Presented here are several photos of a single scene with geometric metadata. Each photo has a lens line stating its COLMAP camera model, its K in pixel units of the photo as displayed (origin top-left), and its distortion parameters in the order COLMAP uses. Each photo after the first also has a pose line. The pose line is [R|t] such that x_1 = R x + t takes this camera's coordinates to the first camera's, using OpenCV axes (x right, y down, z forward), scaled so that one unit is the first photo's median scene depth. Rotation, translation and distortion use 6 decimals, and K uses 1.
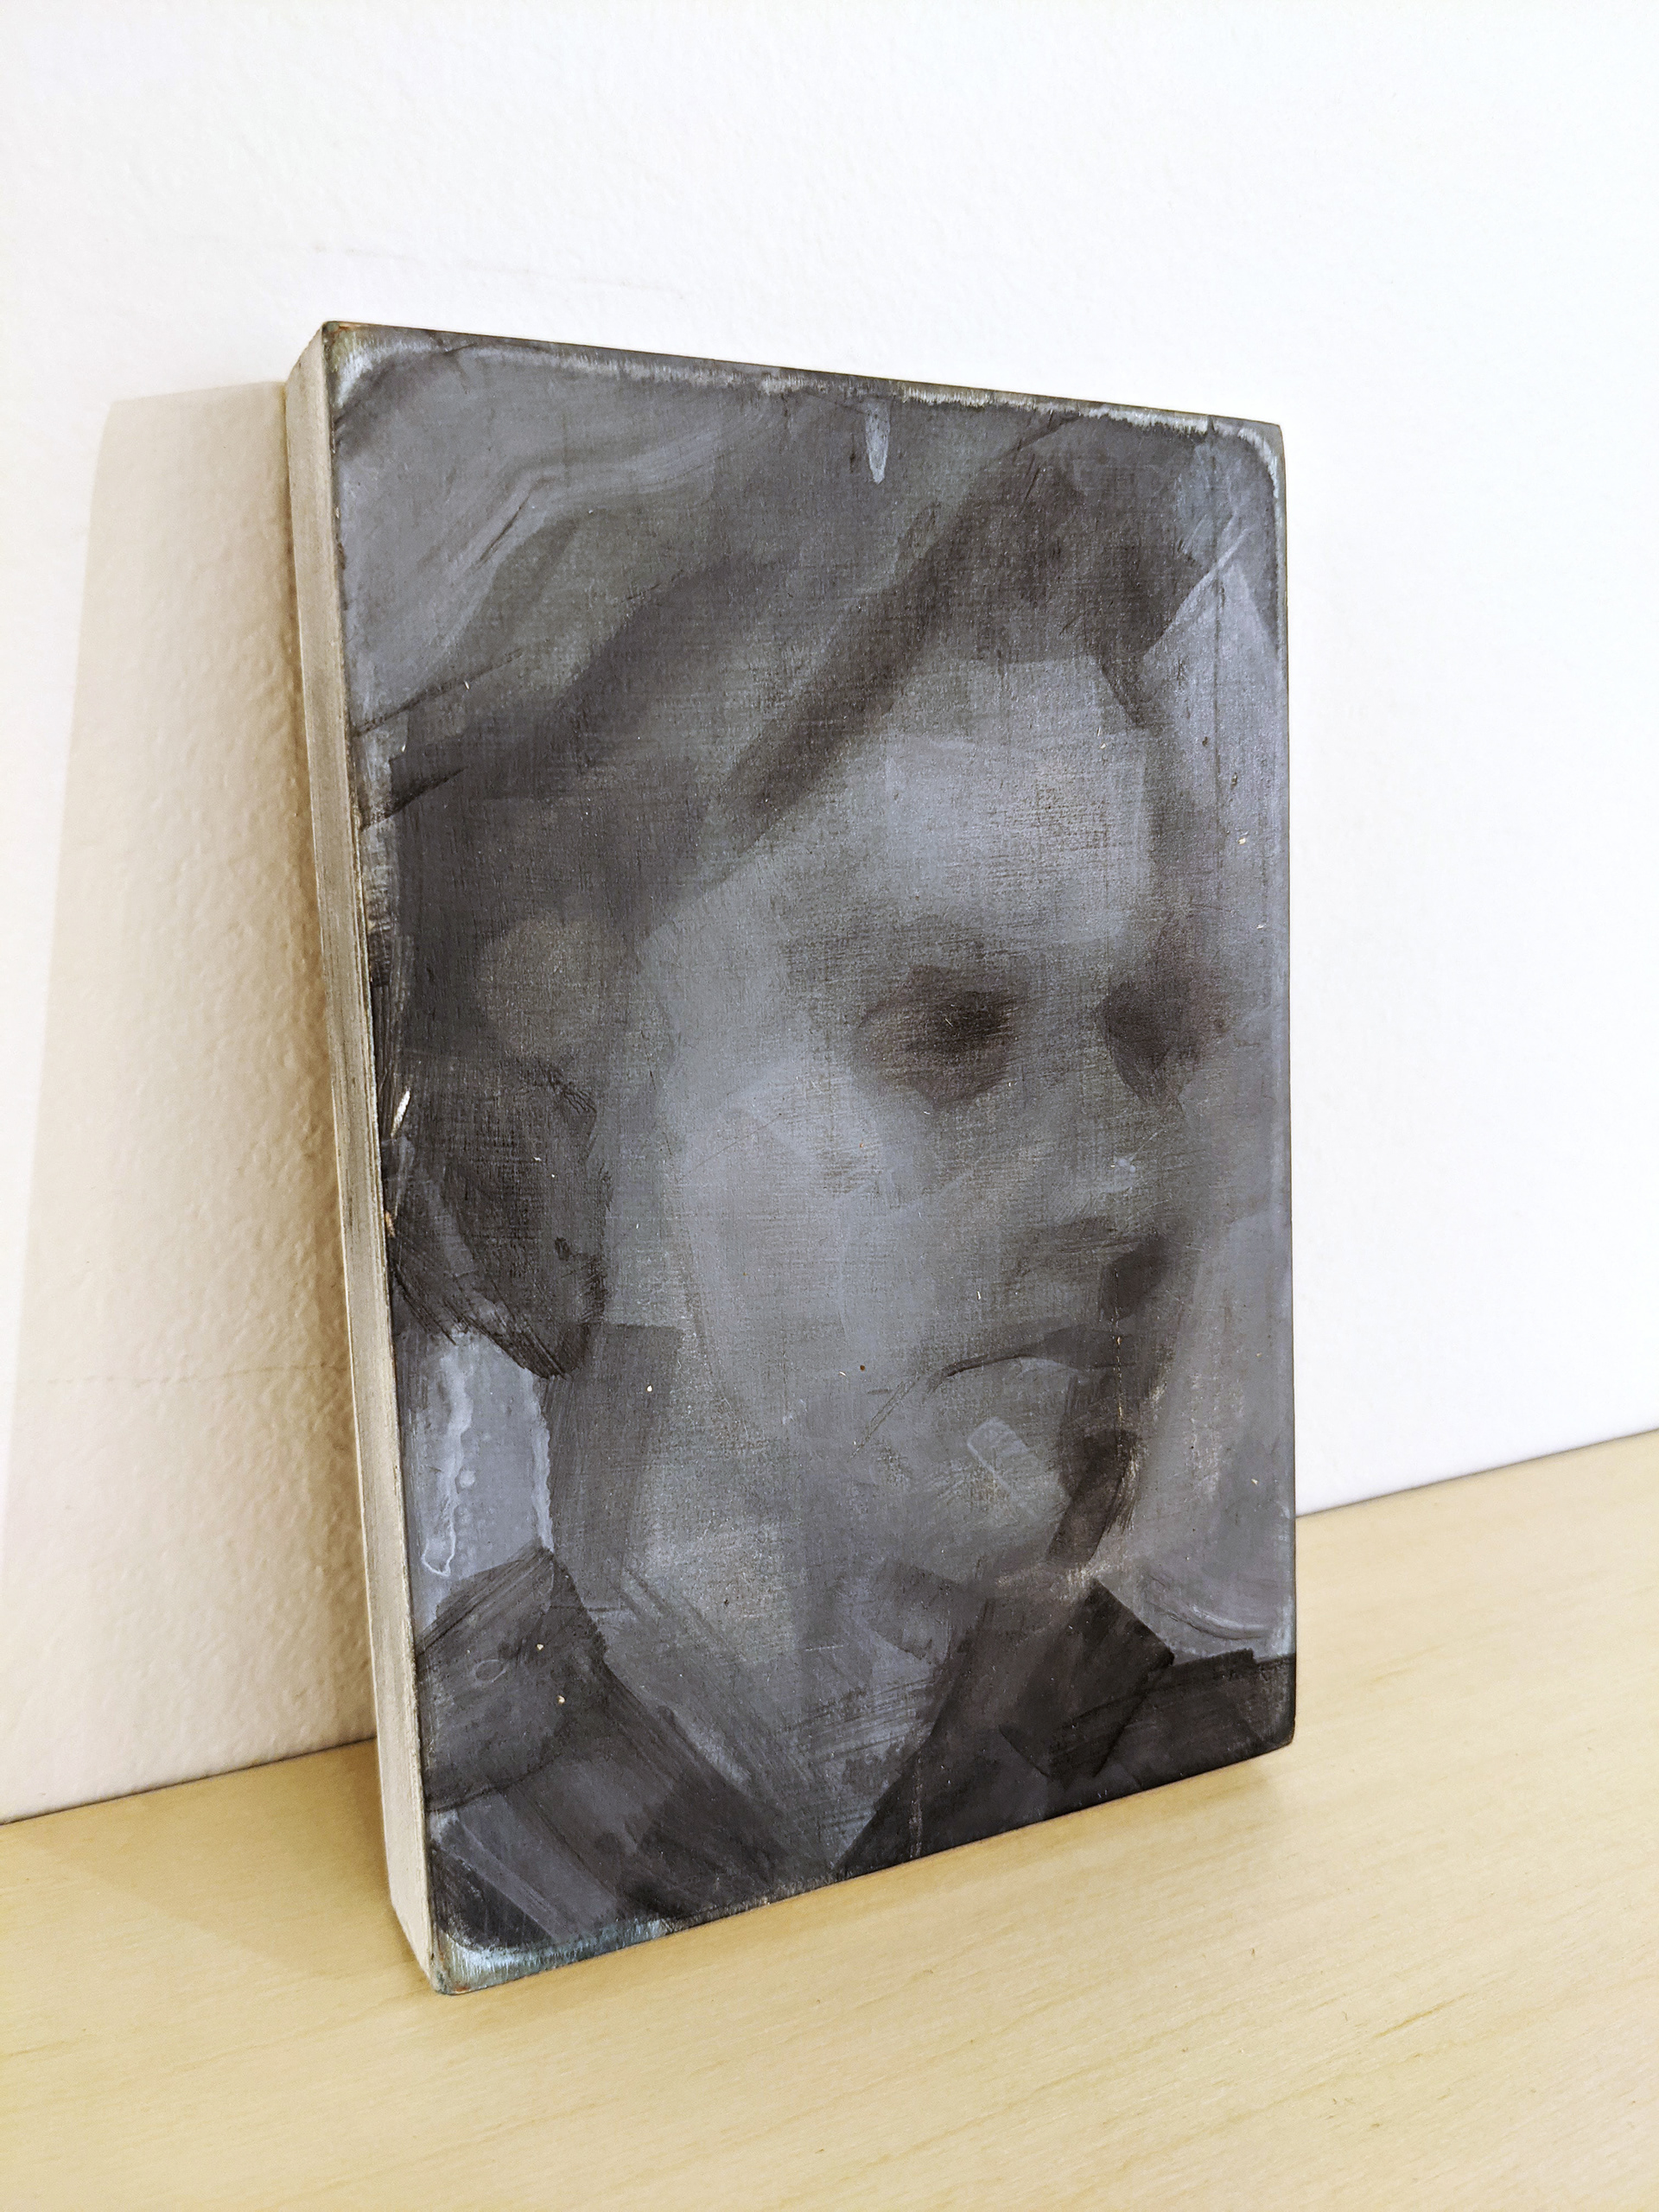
lens RADIAL K [[1782.6, 0, 829.5], [0, 1782.6, 1106.0], [0, 0, 1]] dist [0.004090, -0.058854]
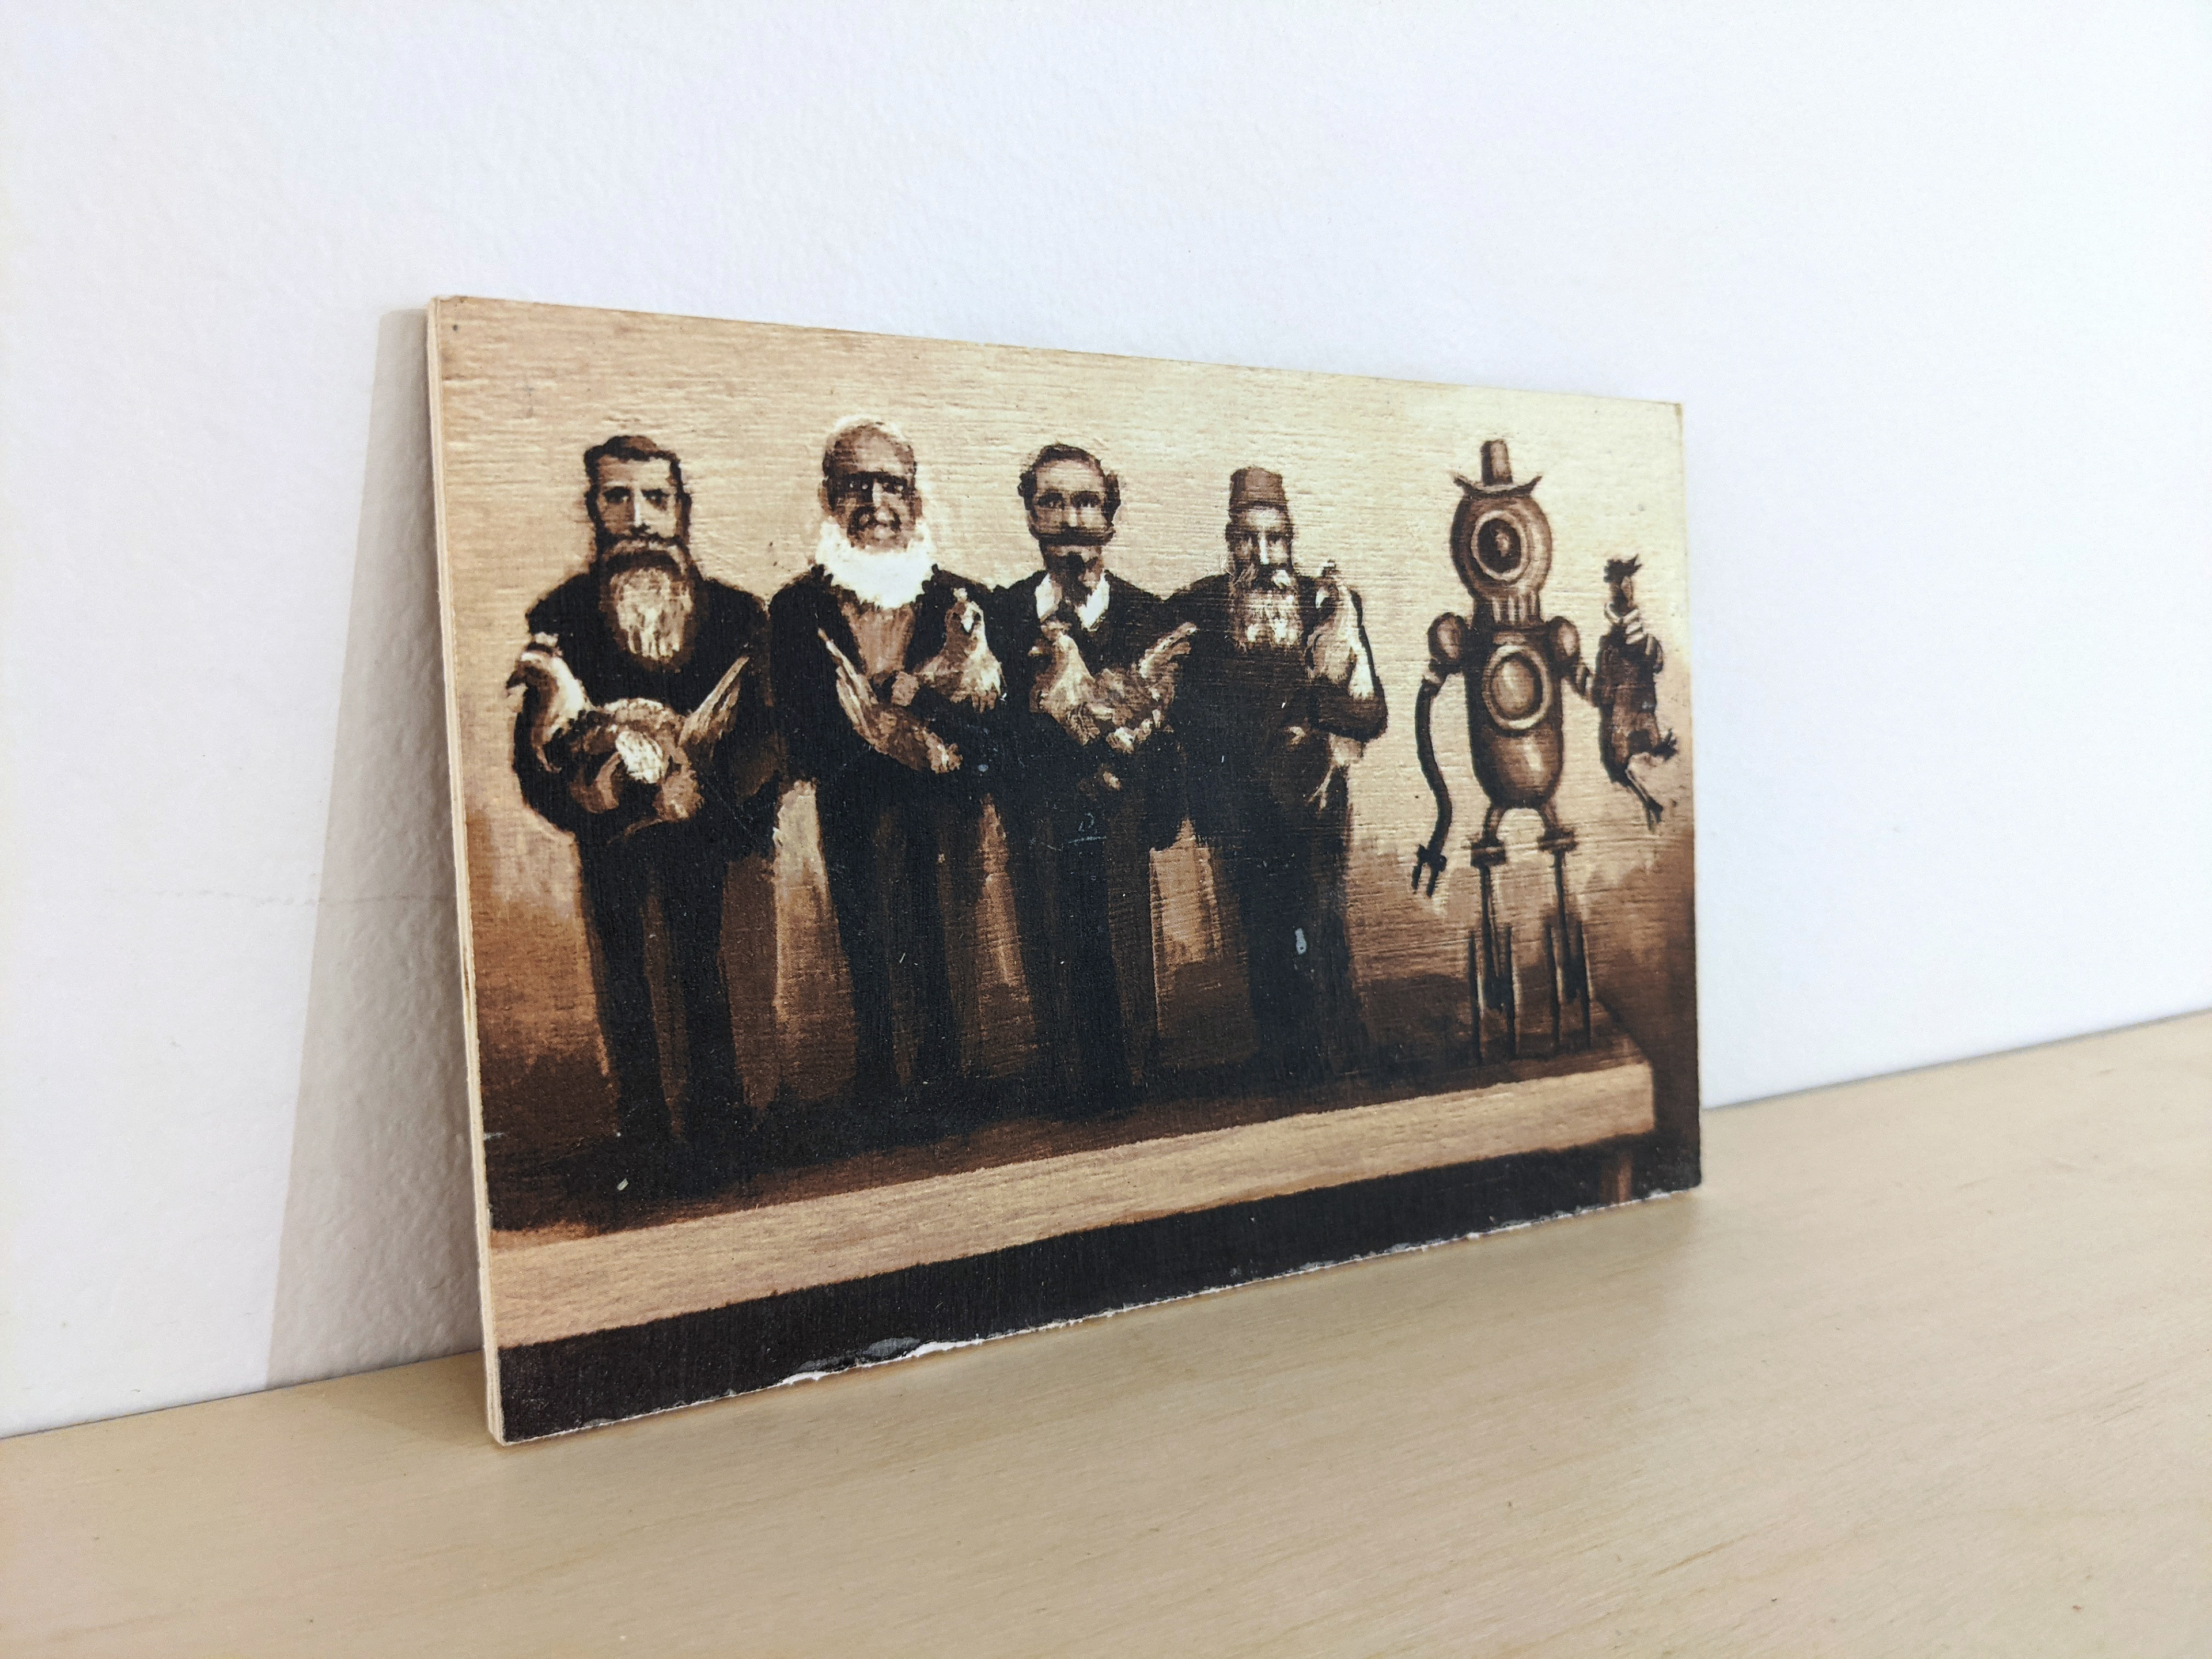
lens RADIAL K [[1782.5, 0, 1074.7], [0, 1782.5, 842.8], [0, 0, 1]] dist [0.004927, -0.058037]
pose [[0.998103, -0.012561, 0.060272, -0.031177], [0.017453, 0.996534, -0.081334, 0.200278], [-0.059041, 0.082231, 0.994863, 0.080258]]
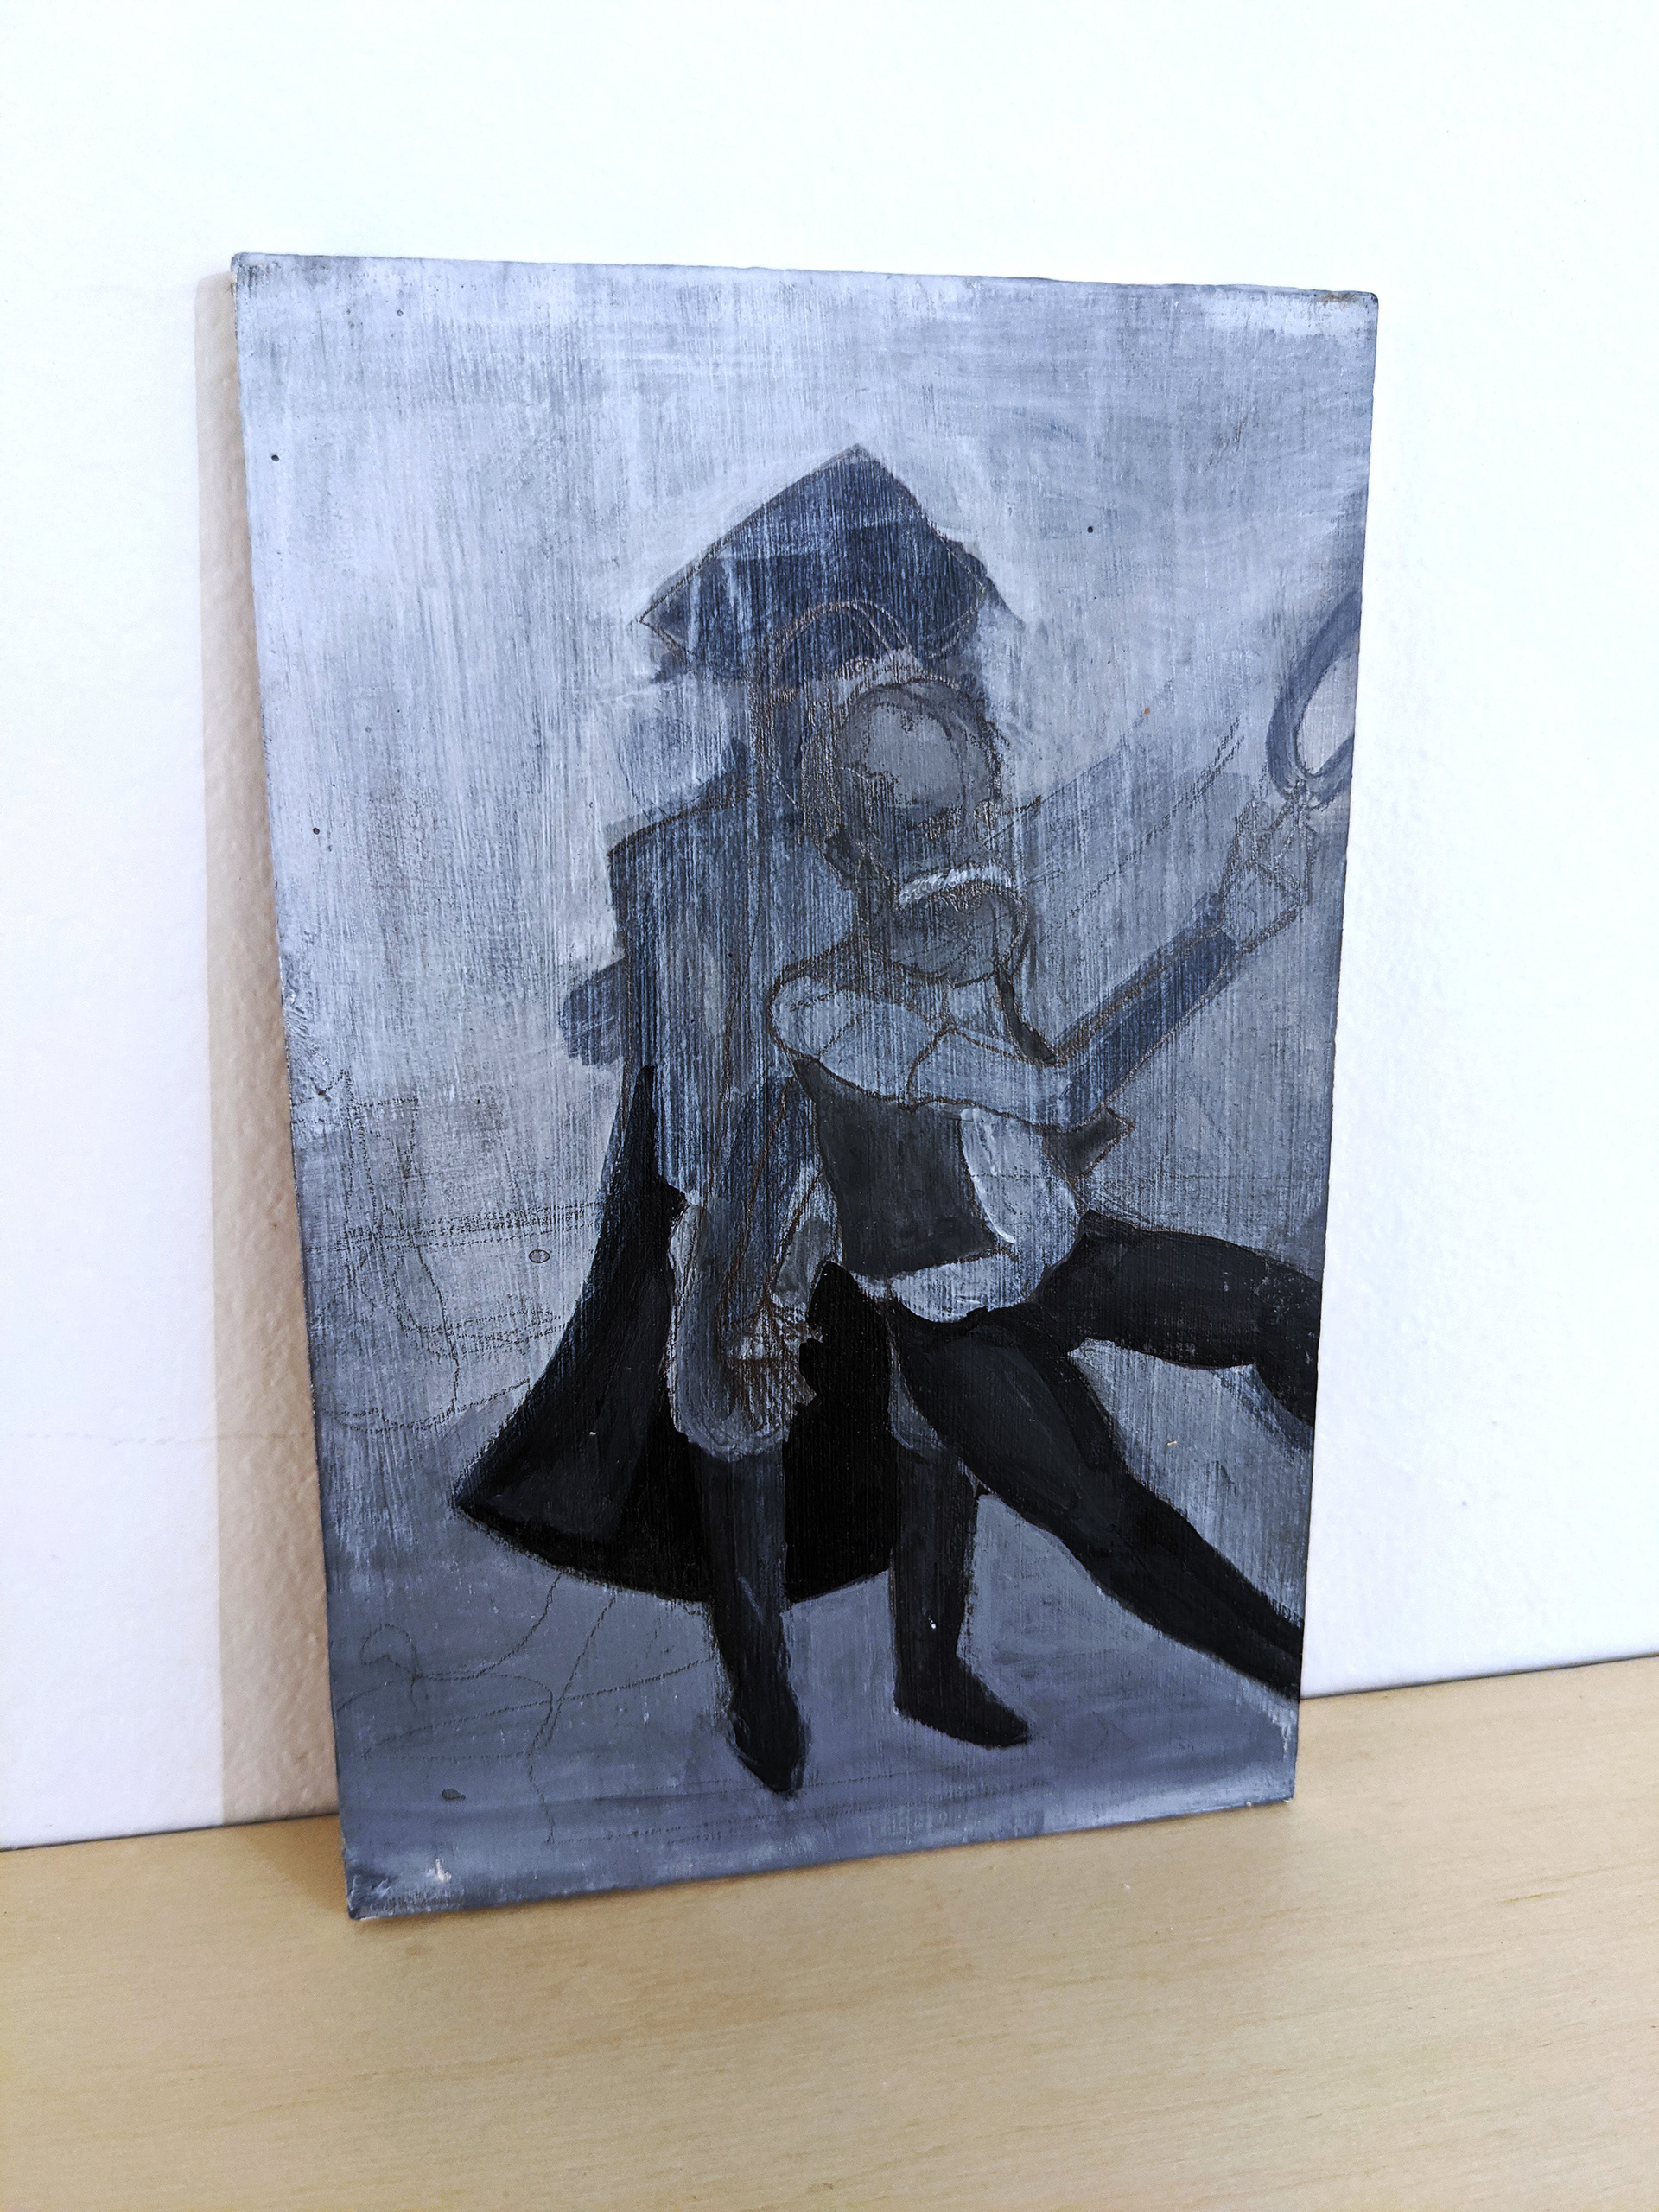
lens RADIAL K [[1804.6, 0, 829.5], [0, 1804.6, 1106.0], [0, 0, 1]] dist [0.002216, -0.059534]
pose [[0.960406, 0.041265, -0.275532, 0.261412], [-0.034514, 0.998974, 0.029307, -0.074581], [0.276459, -0.018637, 0.960845, 0.137248]]
